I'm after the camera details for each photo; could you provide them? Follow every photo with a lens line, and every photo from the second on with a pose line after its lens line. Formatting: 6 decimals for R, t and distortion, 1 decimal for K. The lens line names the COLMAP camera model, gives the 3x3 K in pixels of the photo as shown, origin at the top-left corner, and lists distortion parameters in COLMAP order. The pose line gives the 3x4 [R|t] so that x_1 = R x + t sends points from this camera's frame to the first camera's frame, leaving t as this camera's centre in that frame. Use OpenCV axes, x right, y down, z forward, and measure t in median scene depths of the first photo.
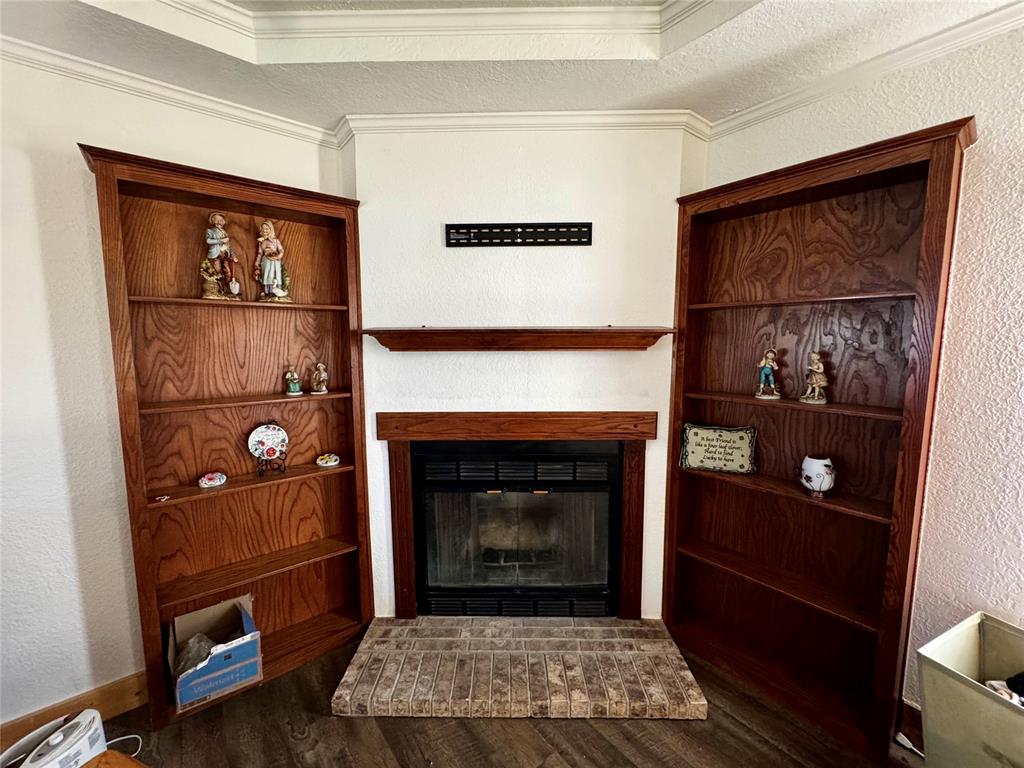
lens RADIAL K [[409.3, 0, 511.0], [0, 409.3, 384.2], [0, 0, 1]] dist [-0.001894, 0.000306]
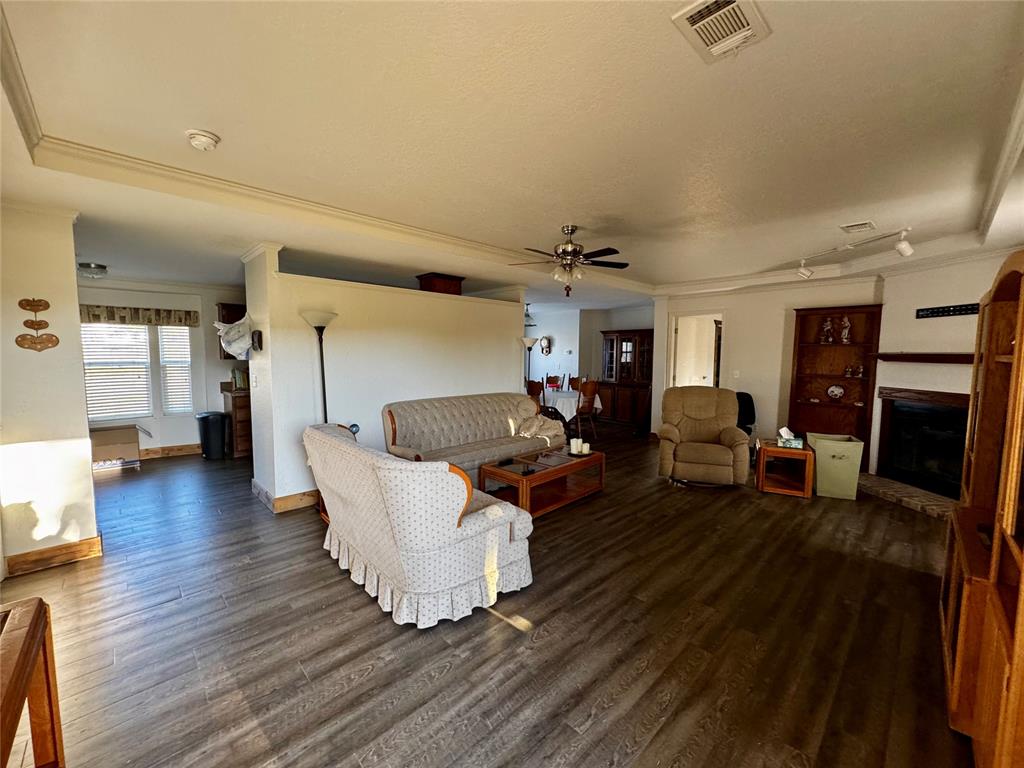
lens RADIAL K [[409.3, 0, 511.0], [0, 409.3, 384.2], [0, 0, 1]] dist [-0.001894, 0.000306]
pose [[0.083330, 0.081649, -0.993171, 2.058506], [-0.113387, 0.990942, 0.071952, 0.139444], [0.990050, 0.106617, 0.091833, -1.523364]]
